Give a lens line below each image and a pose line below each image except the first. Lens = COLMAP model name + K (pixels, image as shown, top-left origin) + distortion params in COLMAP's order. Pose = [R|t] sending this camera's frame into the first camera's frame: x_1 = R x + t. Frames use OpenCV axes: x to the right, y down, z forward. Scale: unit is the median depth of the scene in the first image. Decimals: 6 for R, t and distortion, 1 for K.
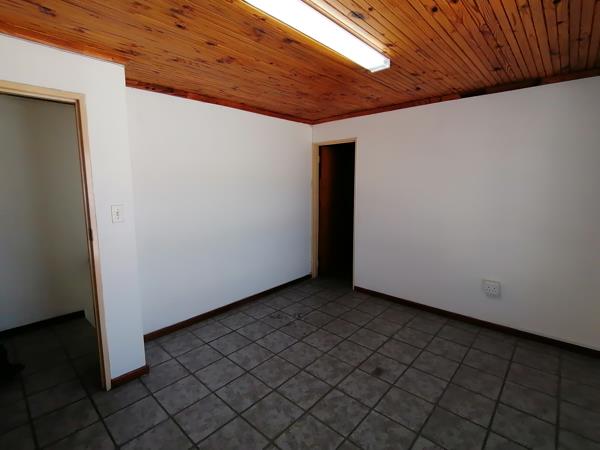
lens RADIAL K [[297.0, 0, 302.2], [0, 297.0, 219.2], [0, 0, 1]] dist [0.042006, -0.037066]
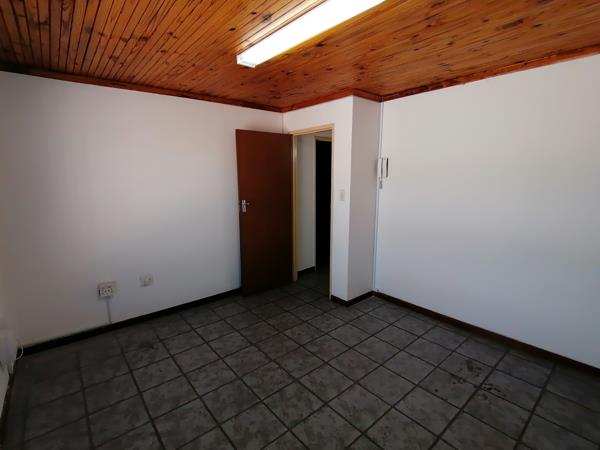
lens RADIAL K [[297.0, 0, 302.2], [0, 297.0, 219.2], [0, 0, 1]] dist [0.042006, -0.037066]
pose [[-0.134212, 0.157413, -0.978370, 0.903936], [-0.115029, 0.978154, 0.173158, -0.136514], [0.984254, 0.135781, -0.113173, 0.936704]]
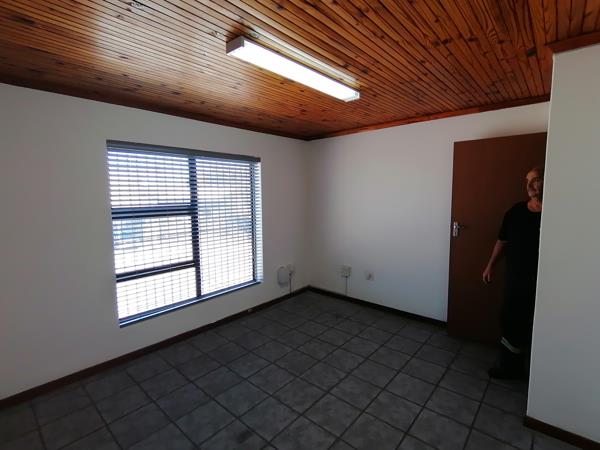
lens RADIAL K [[297.0, 0, 302.2], [0, 297.0, 219.2], [0, 0, 1]] dist [0.042006, -0.037066]
pose [[-0.999730, 0.016262, -0.016592, 0.107400], [0.012475, 0.978239, 0.207107, -0.232857], [0.019599, 0.206844, -0.978178, 1.762049]]
